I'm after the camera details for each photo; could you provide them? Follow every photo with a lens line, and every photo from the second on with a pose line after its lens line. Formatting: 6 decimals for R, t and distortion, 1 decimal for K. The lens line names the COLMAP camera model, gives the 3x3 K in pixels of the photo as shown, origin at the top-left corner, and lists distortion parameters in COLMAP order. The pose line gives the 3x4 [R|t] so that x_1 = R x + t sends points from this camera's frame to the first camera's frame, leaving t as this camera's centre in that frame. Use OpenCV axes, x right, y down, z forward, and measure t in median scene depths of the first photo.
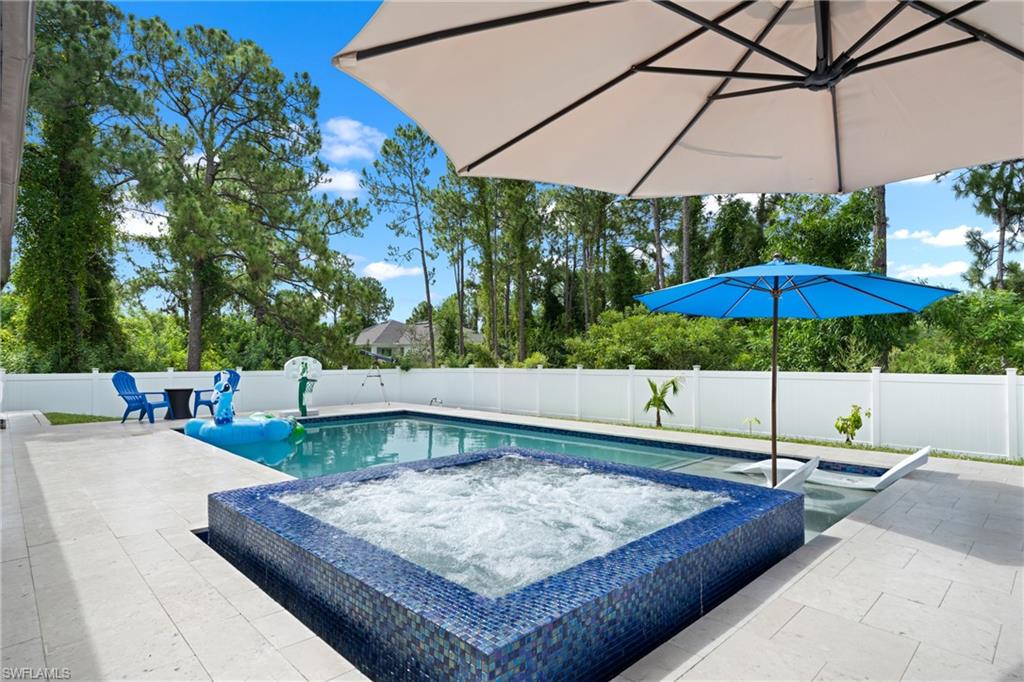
lens RADIAL K [[543.5, 0, 514.5], [0, 543.5, 353.0], [0, 0, 1]] dist [0.000130, -0.000478]
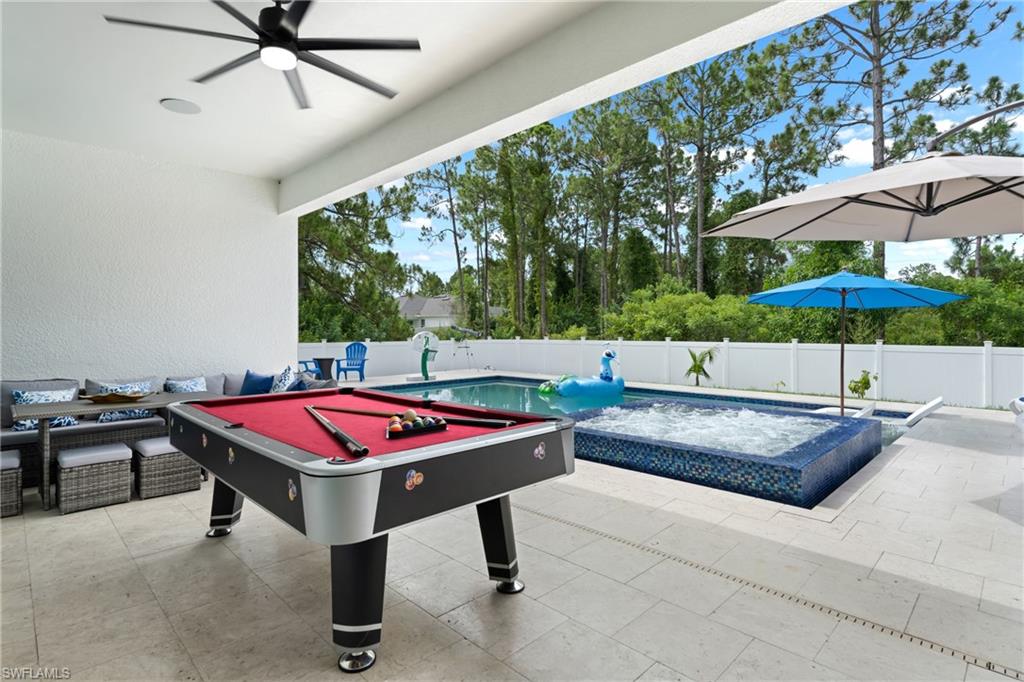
lens RADIAL K [[523.5, 0, 521.3], [0, 523.5, 332.1], [0, 0, 1]] dist [-0.001046, 0.000115]
pose [[0.999663, 0.000143, 0.025963, -0.121504], [-0.000580, 0.999858, 0.016817, -0.007546], [-0.025957, -0.016827, 0.999521, -0.112983]]
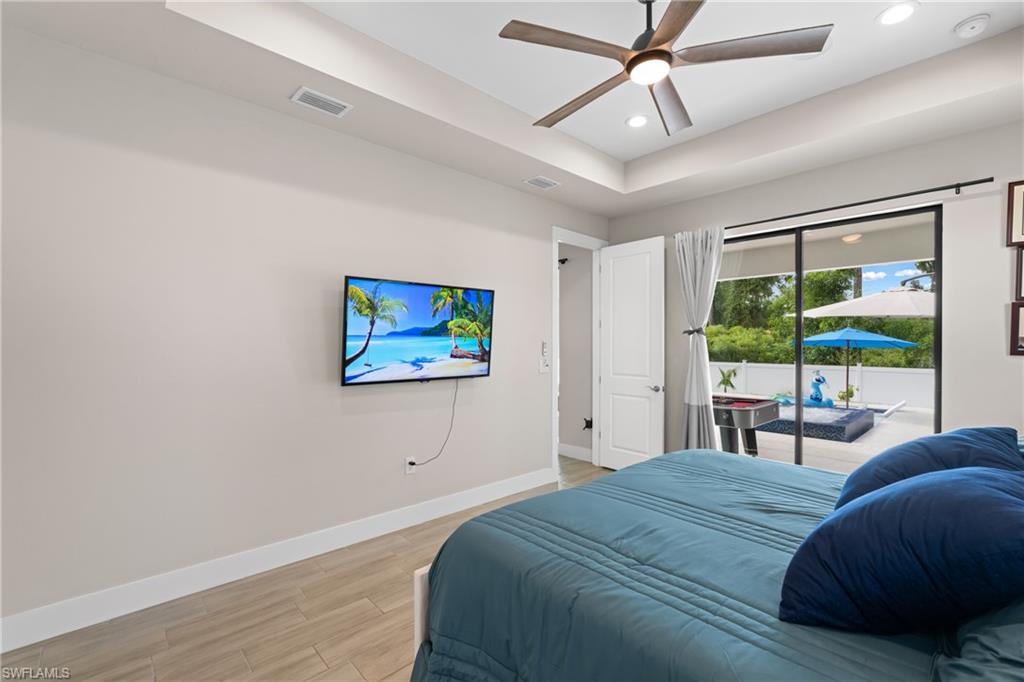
lens RADIAL K [[457.3, 0, 506.8], [0, 457.3, 342.6], [0, 0, 1]] dist [-0.001543, -0.000012]
pose [[0.999909, 0.009527, -0.009595, -0.319476], [-0.009455, 0.999927, 0.007510, -0.028400], [0.009666, -0.007418, 0.999926, -0.339985]]
